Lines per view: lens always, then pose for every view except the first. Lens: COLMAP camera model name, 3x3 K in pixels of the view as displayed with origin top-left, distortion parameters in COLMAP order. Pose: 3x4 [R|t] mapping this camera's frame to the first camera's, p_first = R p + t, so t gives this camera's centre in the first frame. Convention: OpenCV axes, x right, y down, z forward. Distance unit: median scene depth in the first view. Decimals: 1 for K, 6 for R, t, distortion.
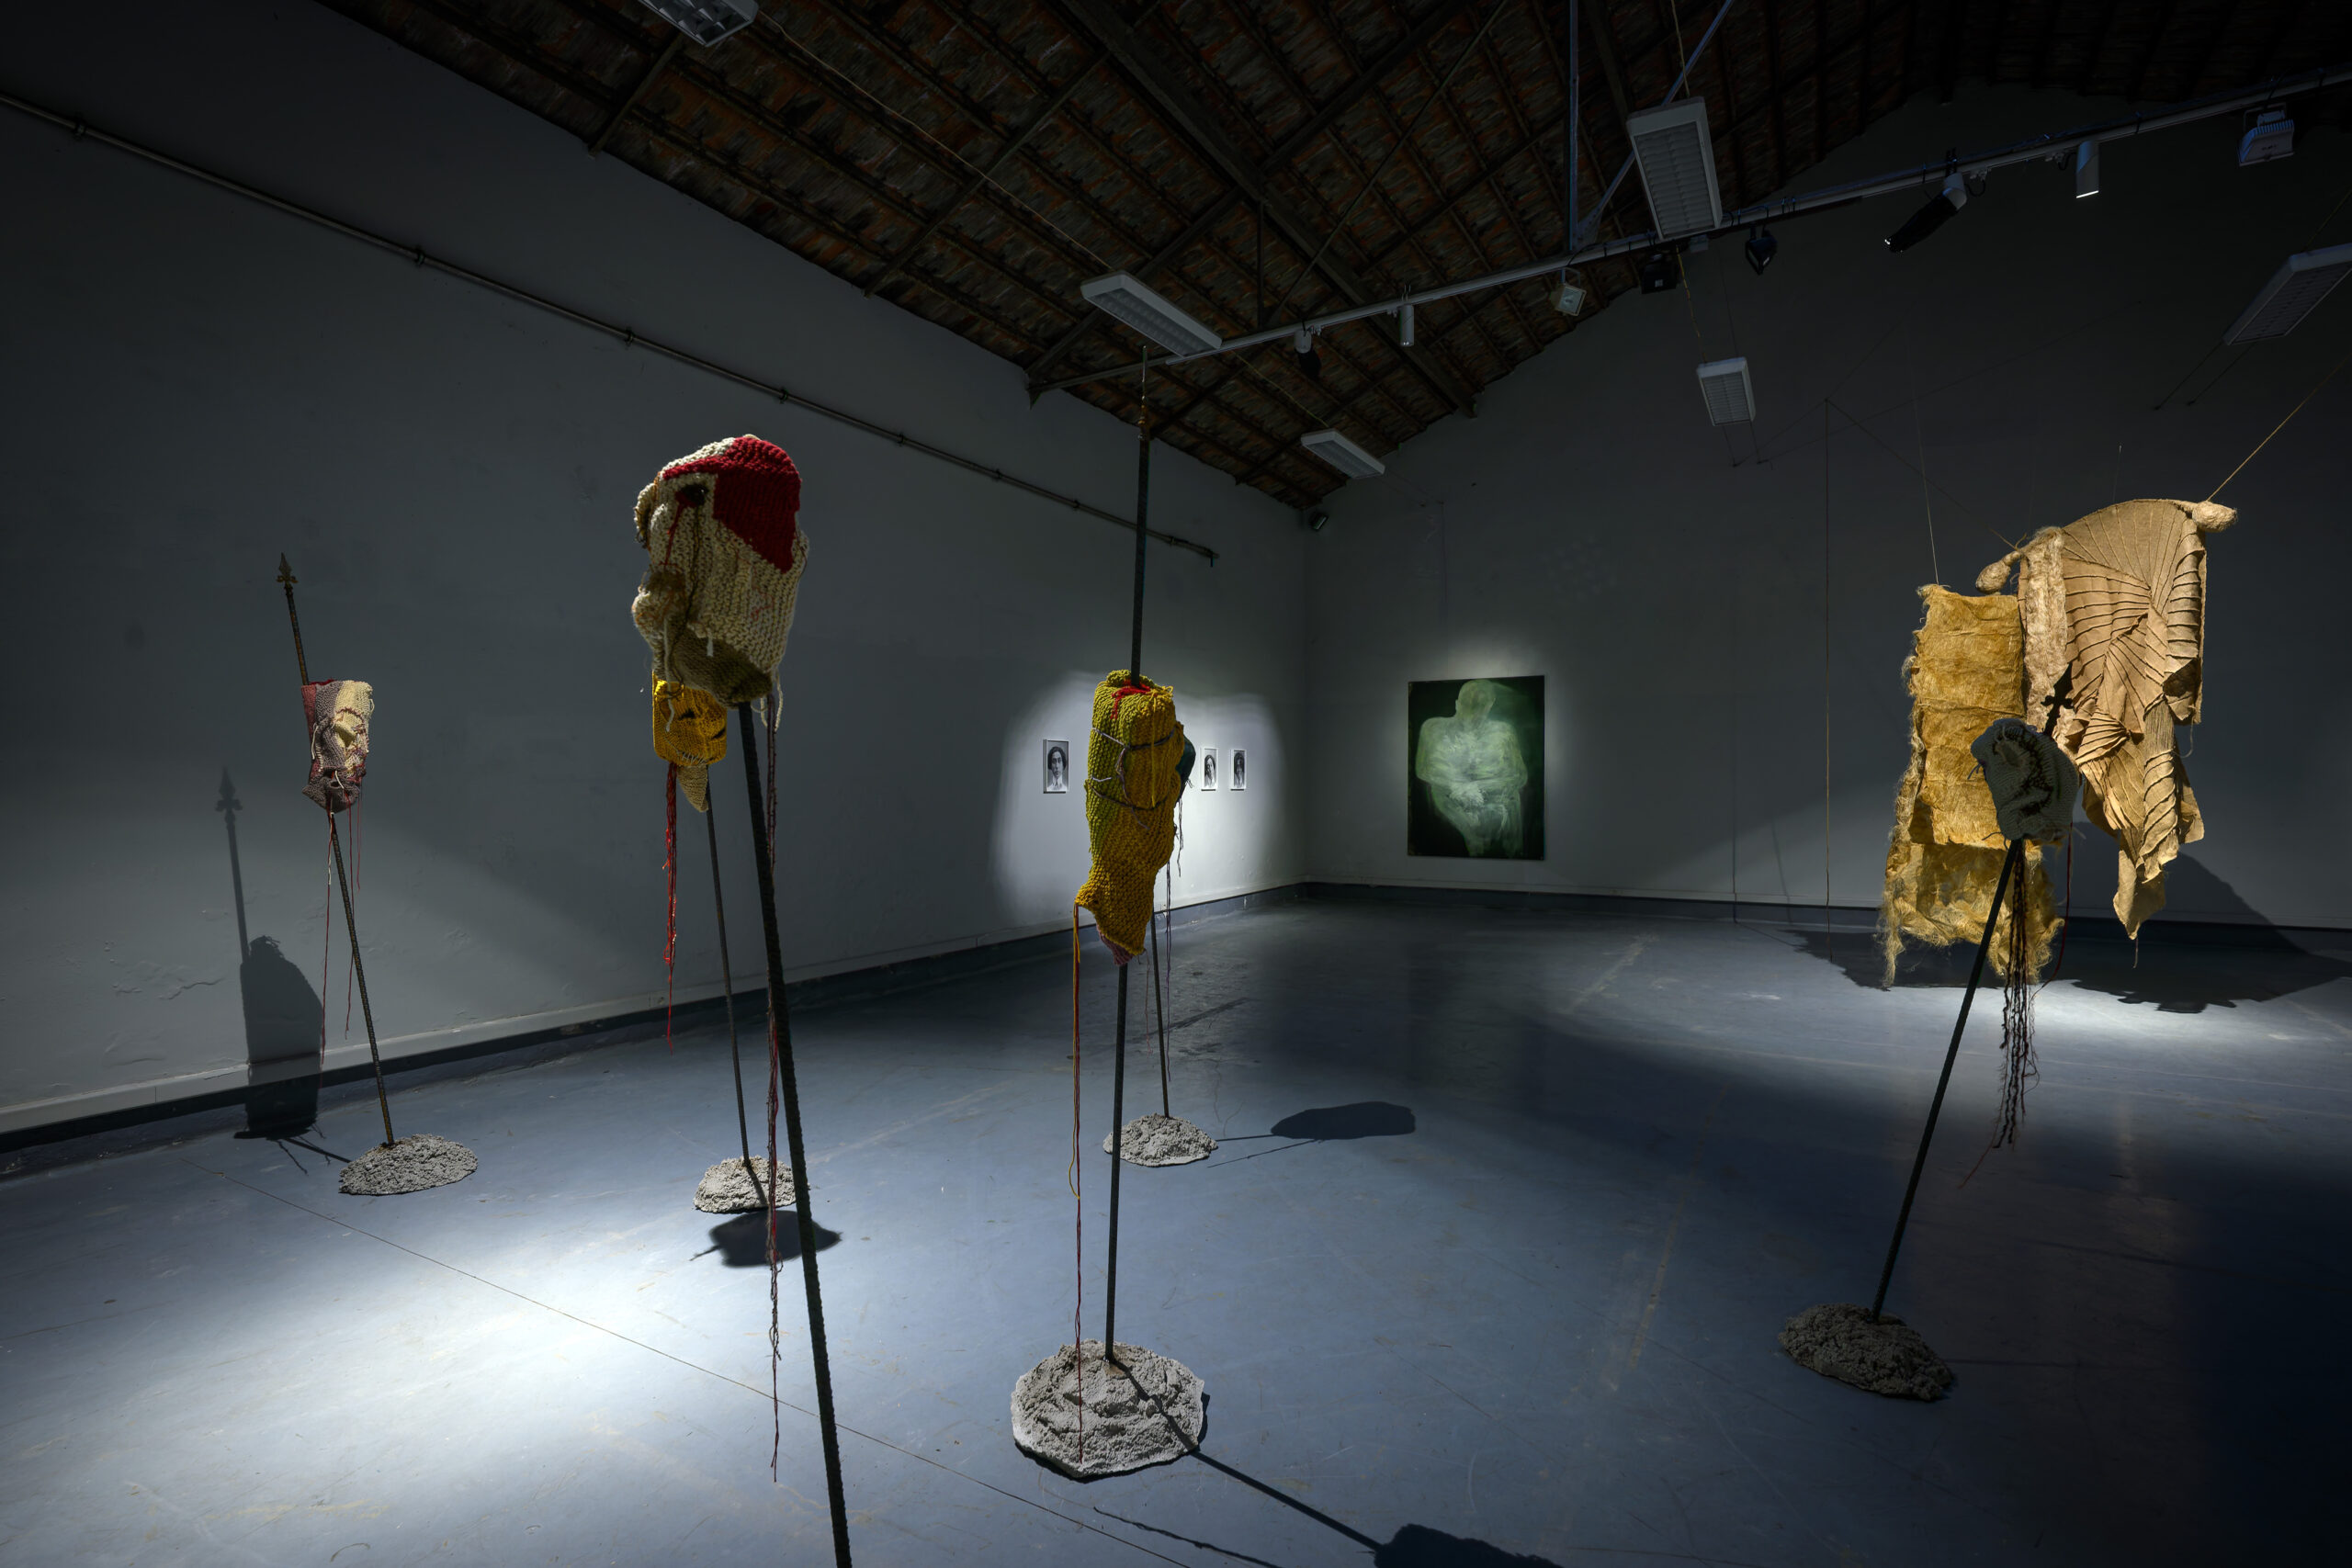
lens RADIAL K [[1089.3, 0, 1176.2], [0, 1089.3, 787.3], [0, 0, 1]] dist [0.001892, 0.002283]
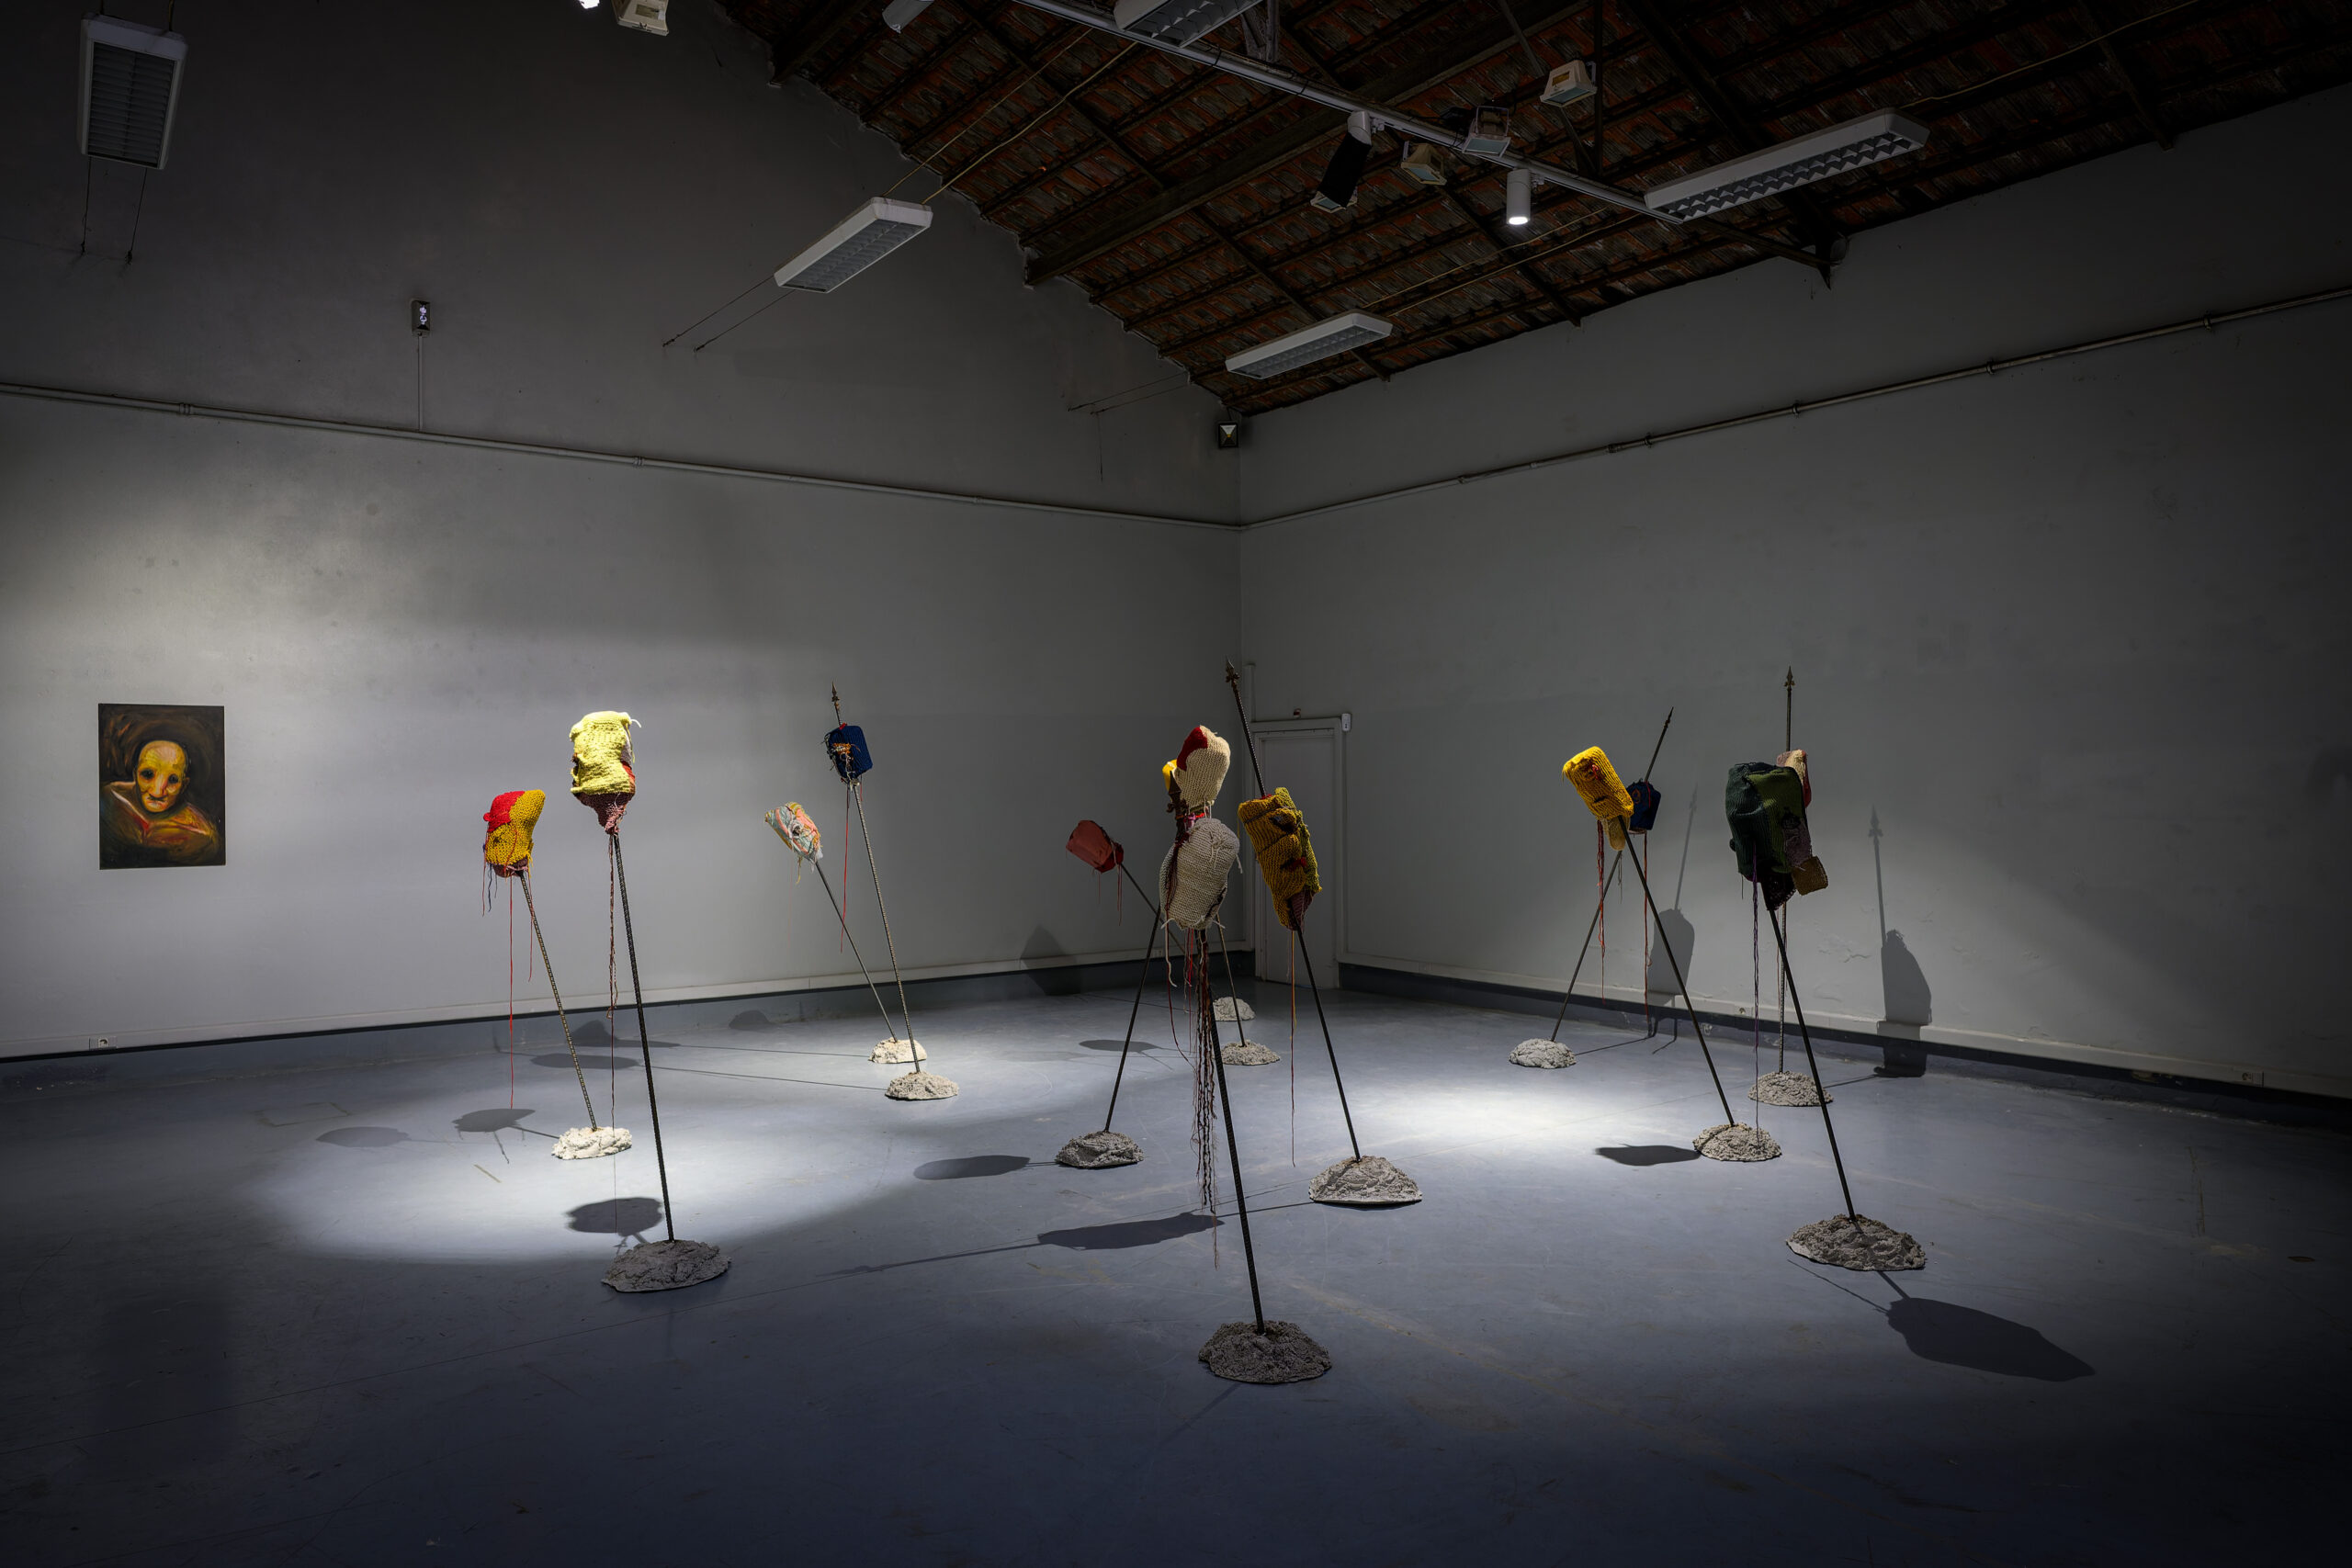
lens RADIAL K [[1570.6, 0, 1176.6], [0, 1570.6, 782.0], [0, 0, 1]] dist [-0.000439, 0.006056]
pose [[-0.394268, 0.004555, -0.918984, 1.311333], [0.007126, 0.999973, 0.001899, -0.058171], [0.918968, -0.005800, -0.394290, 0.941947]]
